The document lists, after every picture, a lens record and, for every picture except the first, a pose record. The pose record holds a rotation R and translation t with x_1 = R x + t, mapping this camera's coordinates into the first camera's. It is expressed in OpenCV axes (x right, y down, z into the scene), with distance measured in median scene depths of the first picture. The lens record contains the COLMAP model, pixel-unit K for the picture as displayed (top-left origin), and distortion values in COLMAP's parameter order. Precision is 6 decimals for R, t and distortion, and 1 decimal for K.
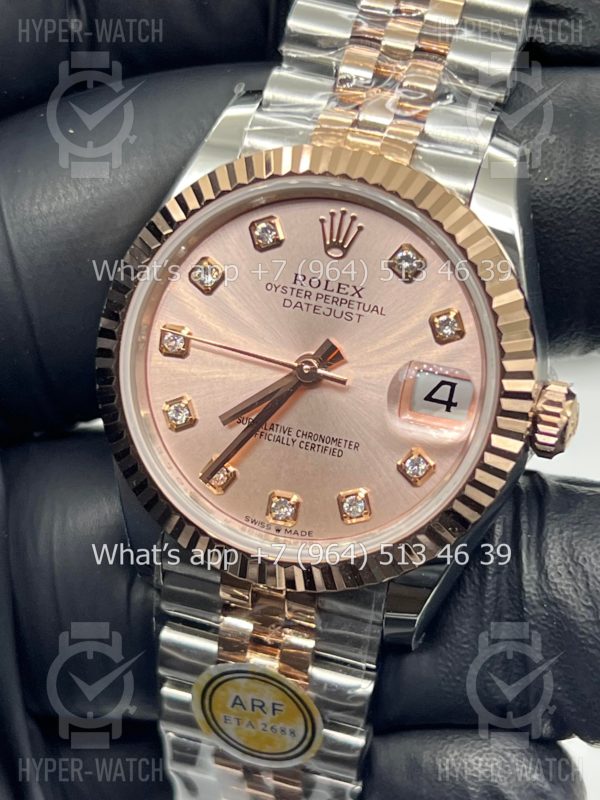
lens RADIAL K [[1833.4, 0, 305.5], [0, 1833.4, 406.0], [0, 0, 1]] dist [0.577687, 0.000000]
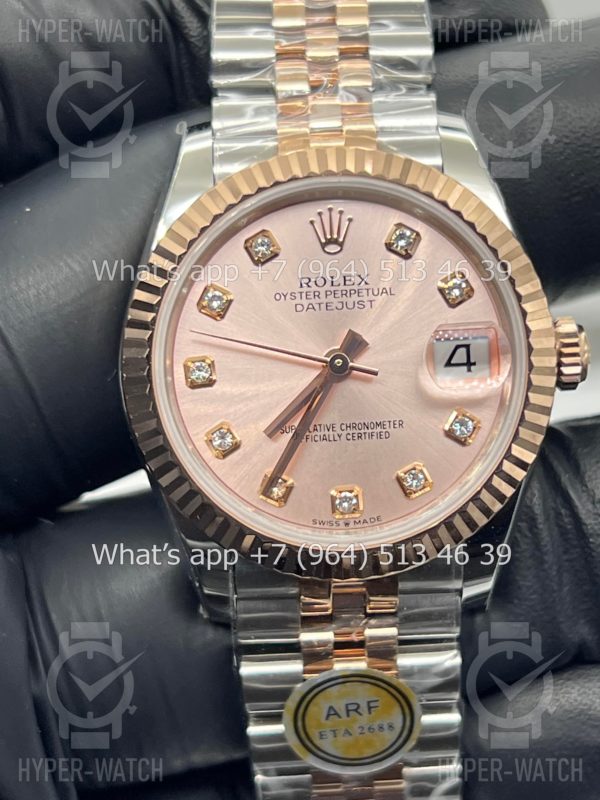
lens RADIAL K [[1833.4, 0, 304.4], [0, 1833.4, 398.2], [0, 0, 1]] dist [0.577687, 0.000000]
pose [[0.940806, -0.245569, 0.233624, -0.258491], [0.265364, 0.962465, -0.056948, 0.052000], [-0.210870, 0.115572, 0.970658, 0.006738]]
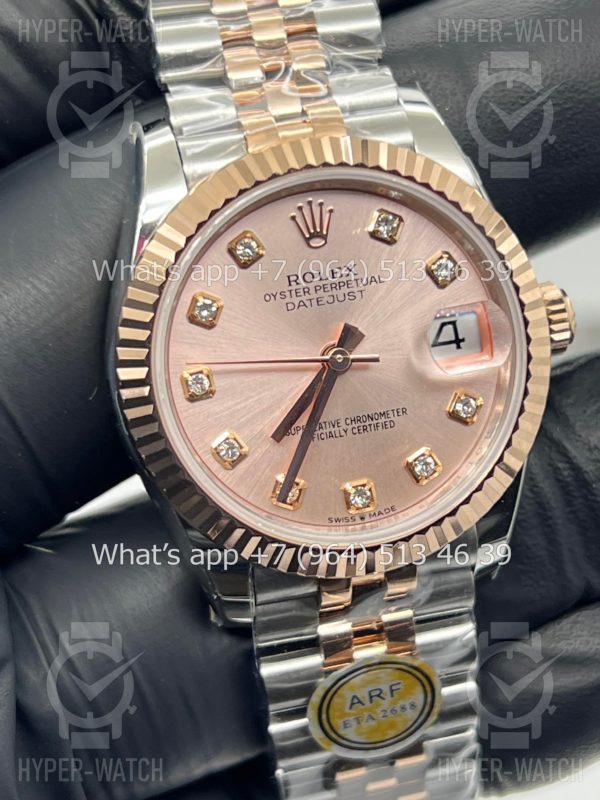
lens RADIAL K [[1833.4, 0, 301.7], [0, 1833.4, 399.6], [0, 0, 1]] dist [0.577687, 0.000000]
pose [[0.859850, -0.371898, 0.349785, -0.373332], [0.375891, 0.924770, 0.059208, -0.065492], [-0.345490, 0.080571, 0.934957, 0.061284]]
